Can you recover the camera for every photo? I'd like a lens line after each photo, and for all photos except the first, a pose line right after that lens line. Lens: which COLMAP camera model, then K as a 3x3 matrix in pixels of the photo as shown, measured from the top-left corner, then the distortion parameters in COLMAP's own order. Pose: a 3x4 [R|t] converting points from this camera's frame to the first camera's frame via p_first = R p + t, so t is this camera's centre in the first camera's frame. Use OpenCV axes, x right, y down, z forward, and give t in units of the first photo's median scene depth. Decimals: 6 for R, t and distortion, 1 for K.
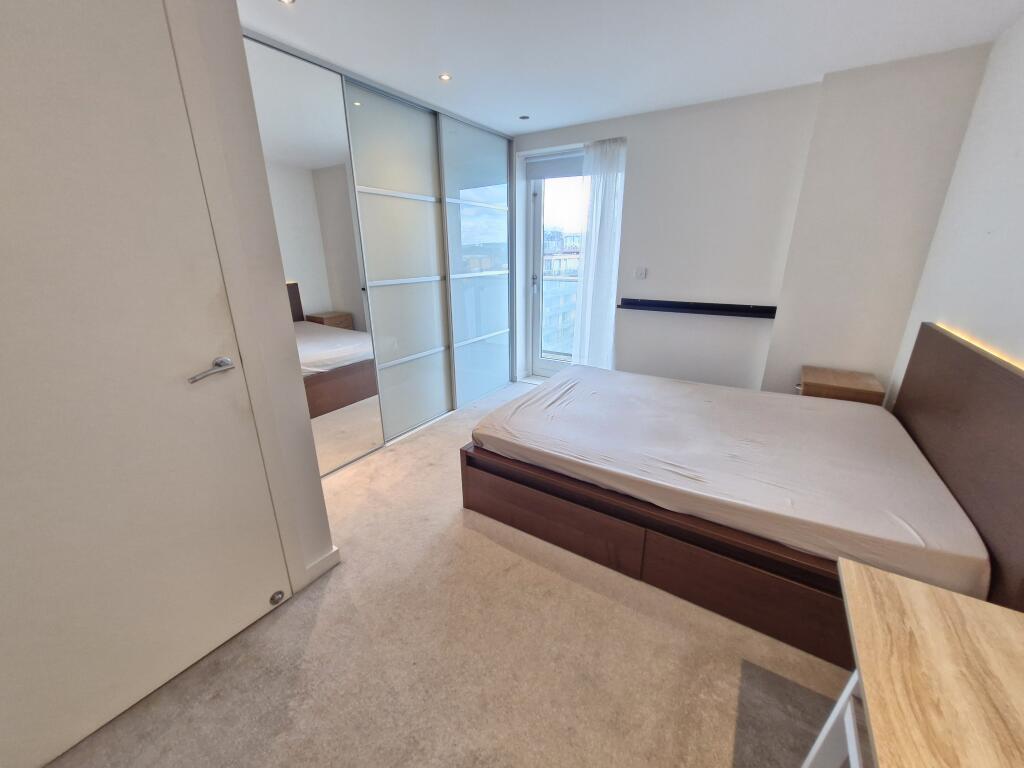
lens RADIAL K [[392.0, 0, 512.0], [0, 392.0, 384.0], [0, 0, 1]] dist [0.000972, 0.000020]
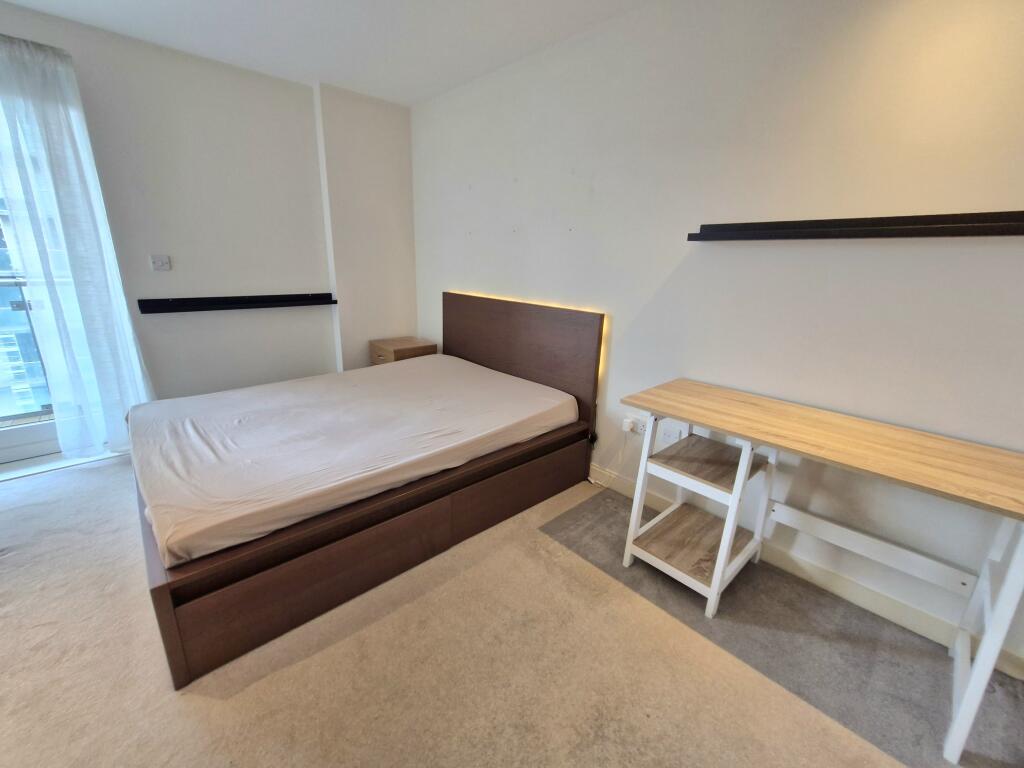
lens RADIAL K [[413.4, 0, 508.1], [0, 413.4, 379.9], [0, 0, 1]] dist [0.001067, 0.000031]
pose [[0.264387, -0.257357, 0.929444, -0.468507], [0.280197, 0.942664, 0.181314, -0.063044], [-0.922816, 0.212491, 0.321339, 0.361062]]
